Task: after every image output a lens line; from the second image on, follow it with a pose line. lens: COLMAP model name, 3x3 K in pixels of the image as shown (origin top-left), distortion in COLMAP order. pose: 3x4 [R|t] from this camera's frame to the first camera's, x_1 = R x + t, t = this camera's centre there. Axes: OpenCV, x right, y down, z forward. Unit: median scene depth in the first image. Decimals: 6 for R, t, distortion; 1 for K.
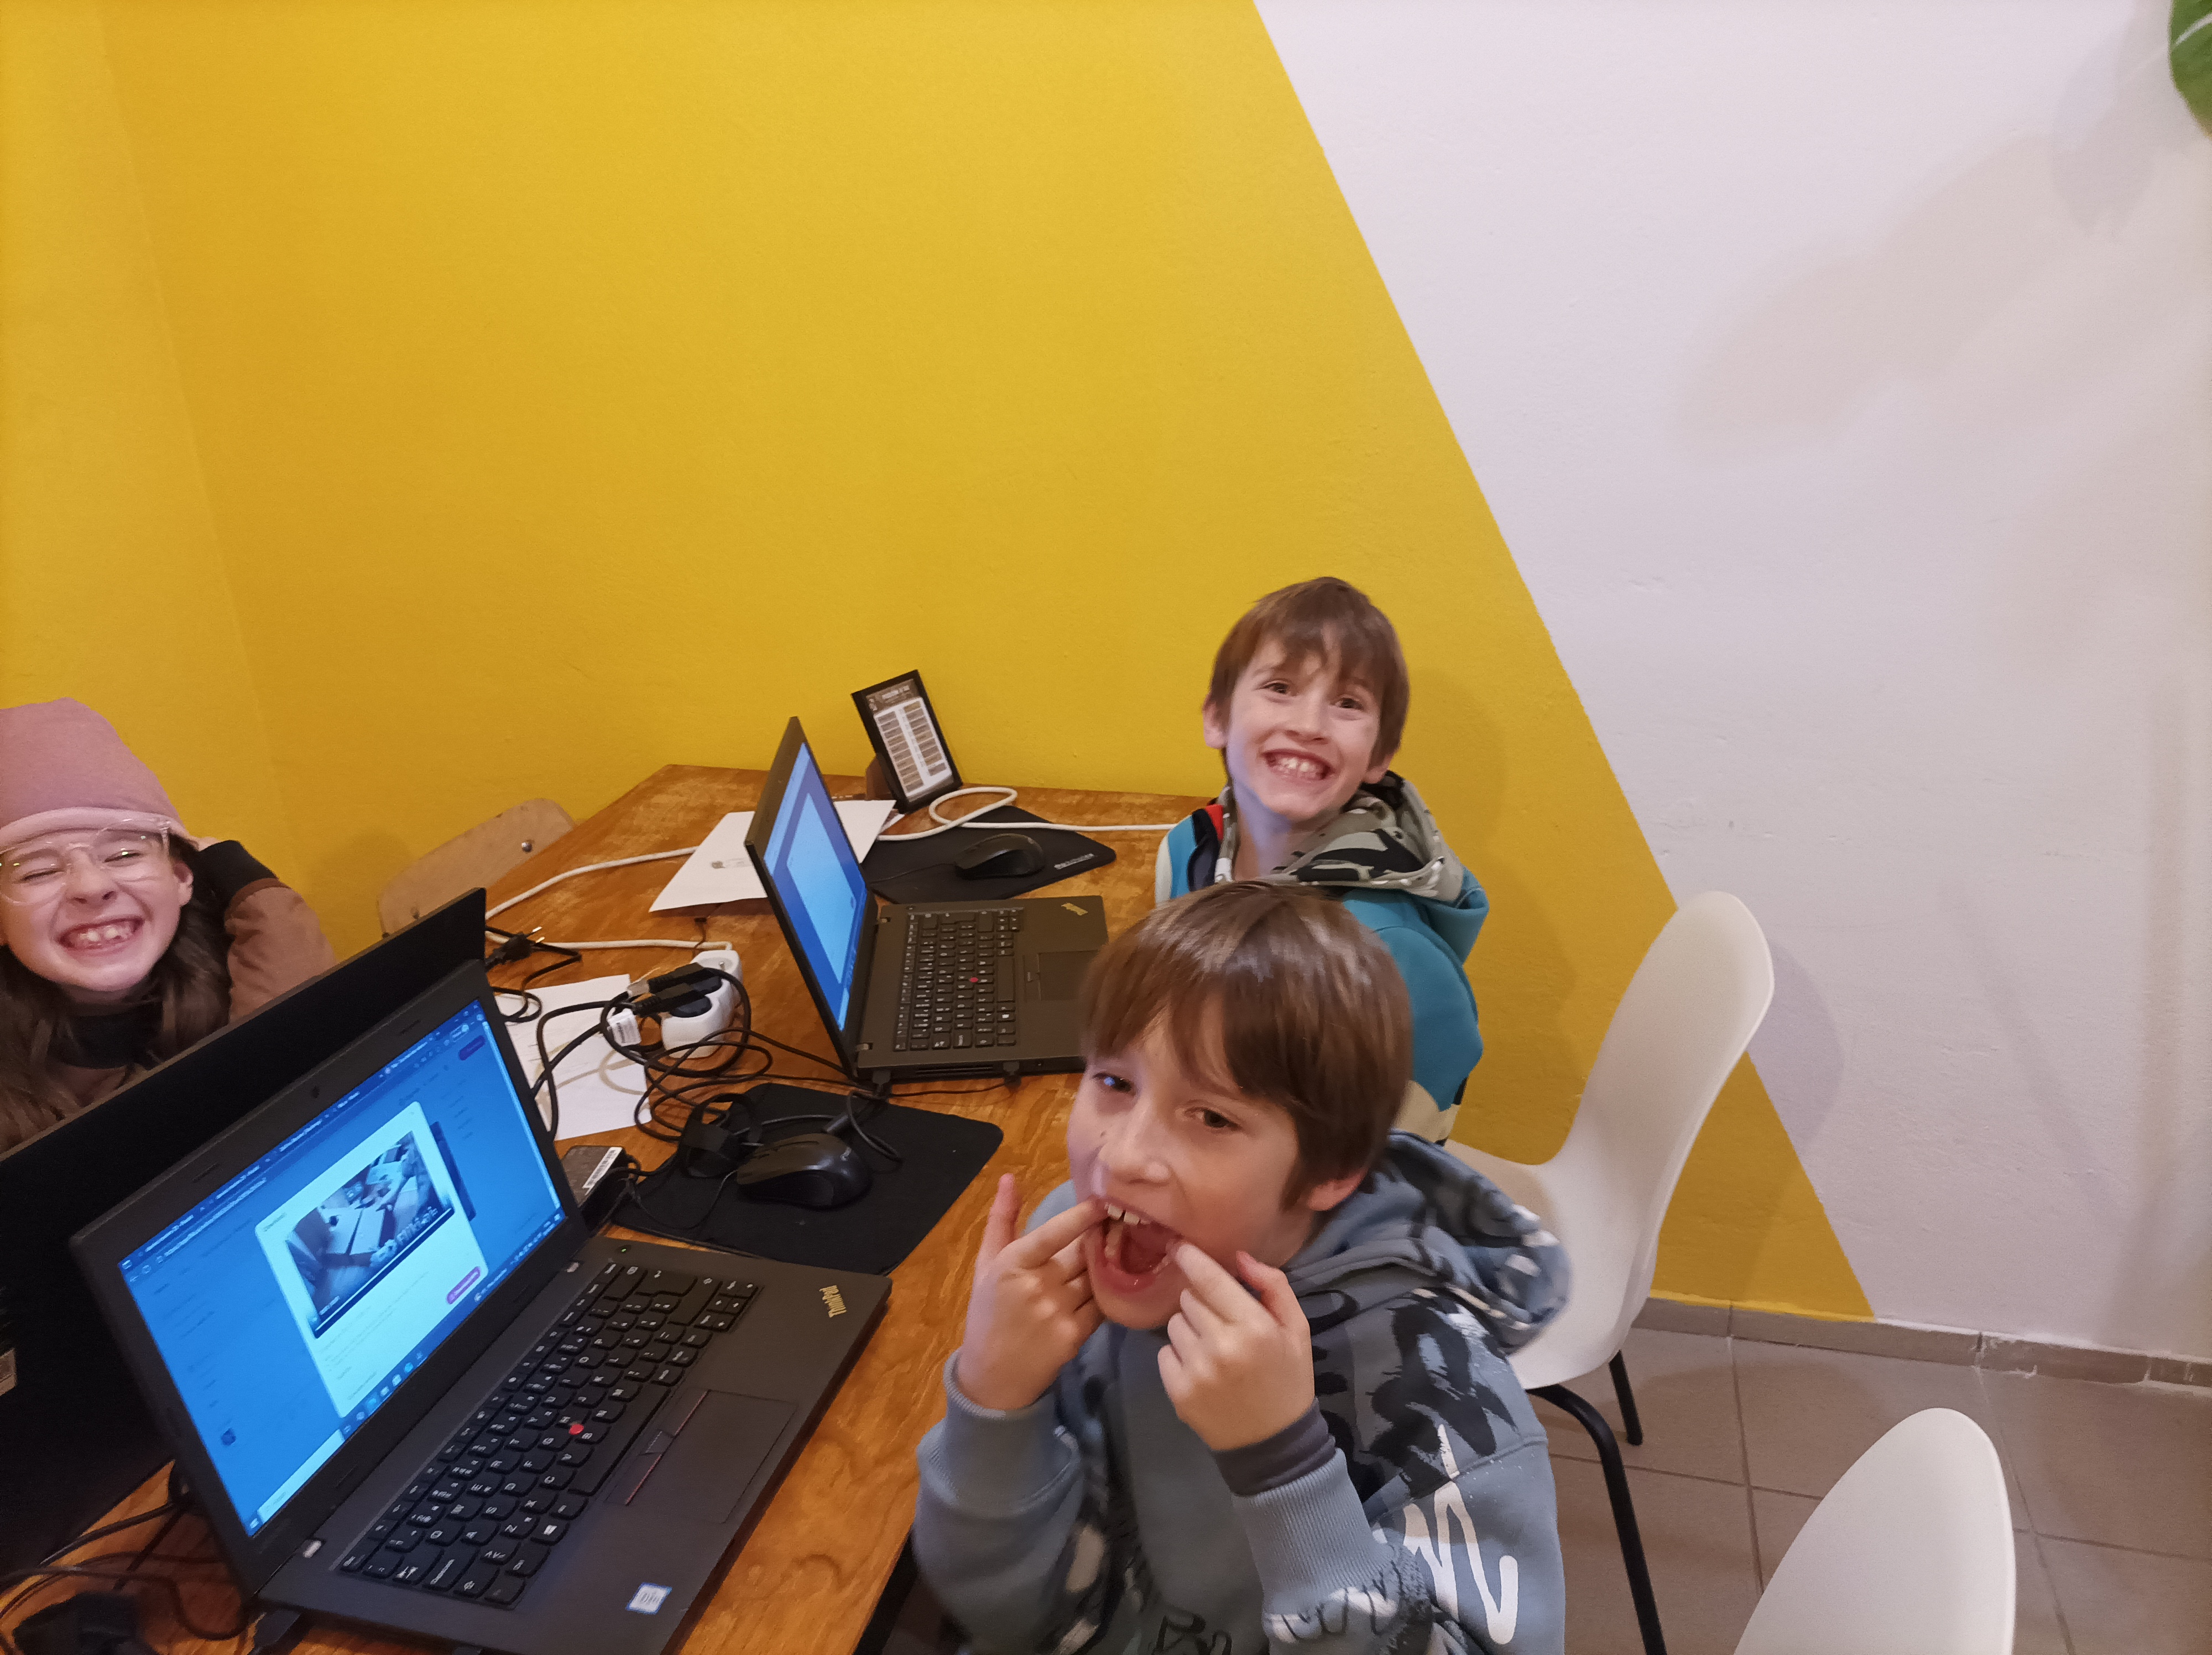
lens RADIAL K [[1532.4, 0, 1110.5], [0, 1532.4, 825.2], [0, 0, 1]] dist [0.003247, -0.000324]
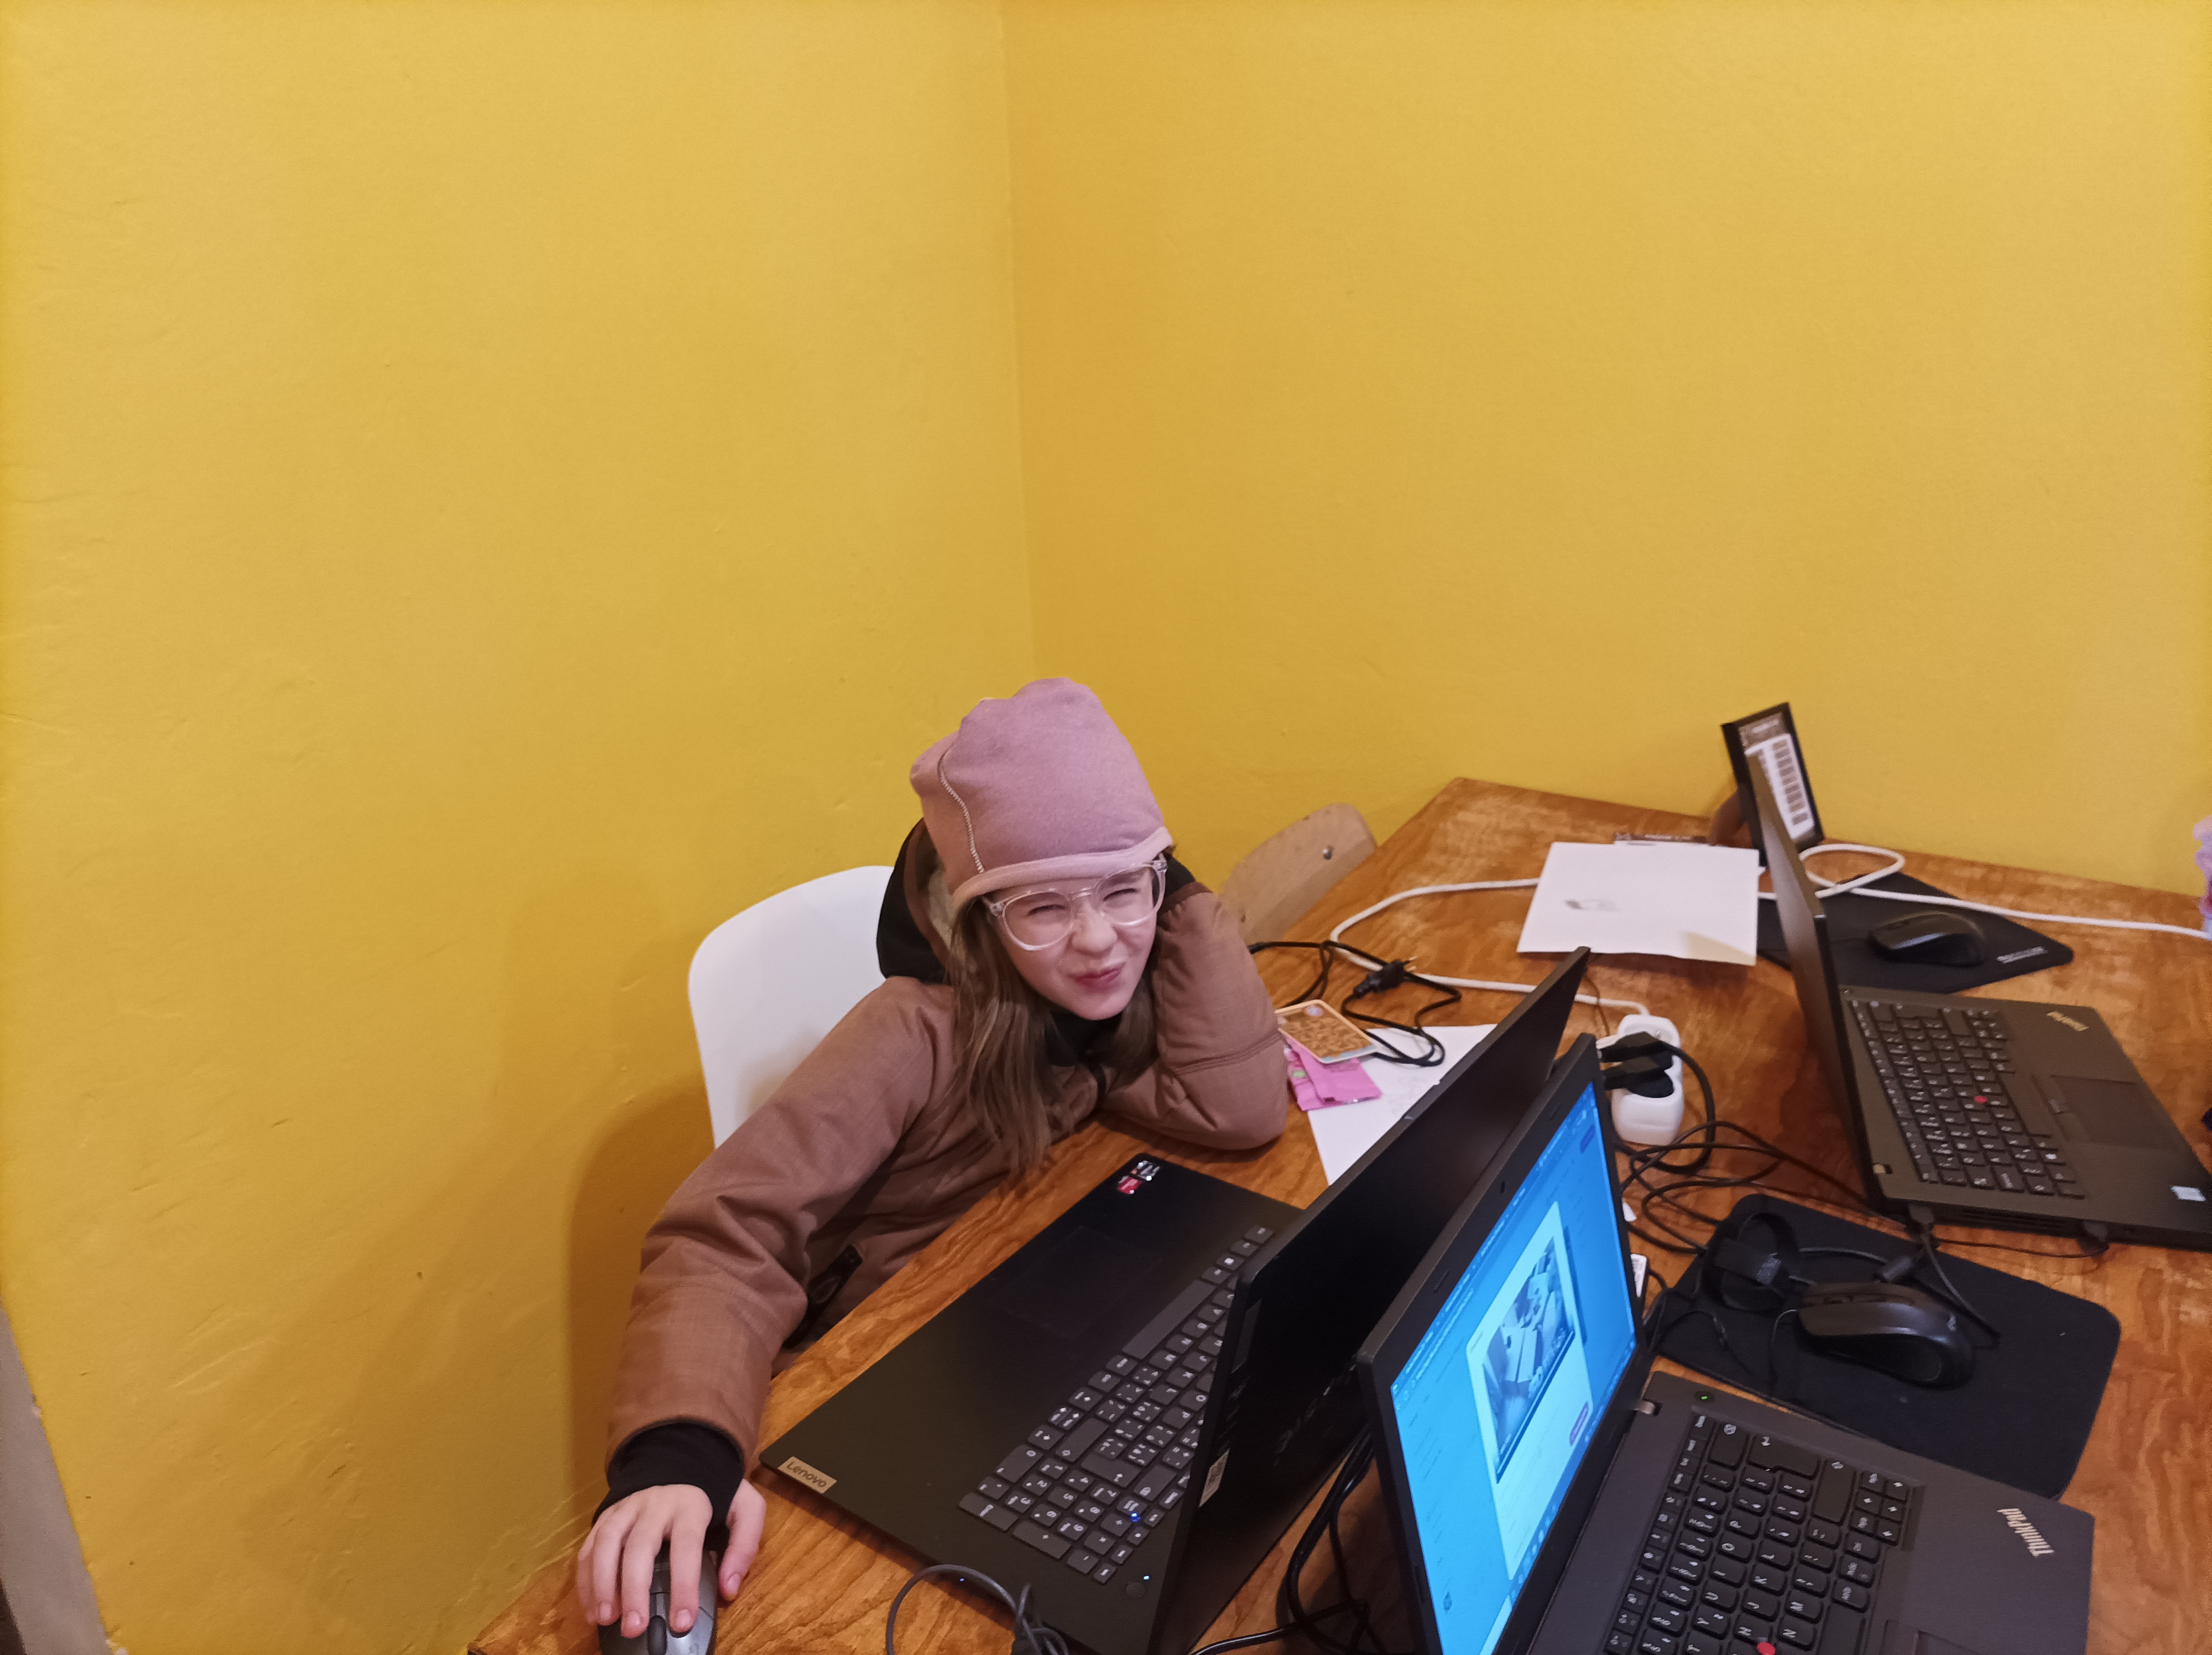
lens RADIAL K [[1532.4, 0, 1110.5], [0, 1532.4, 825.2], [0, 0, 1]] dist [0.003247, -0.000324]
pose [[0.957933, 0.112019, -0.264227, -0.369231], [-0.109822, 0.993682, 0.023120, -0.014534], [0.265147, 0.006871, 0.964183, 0.087144]]
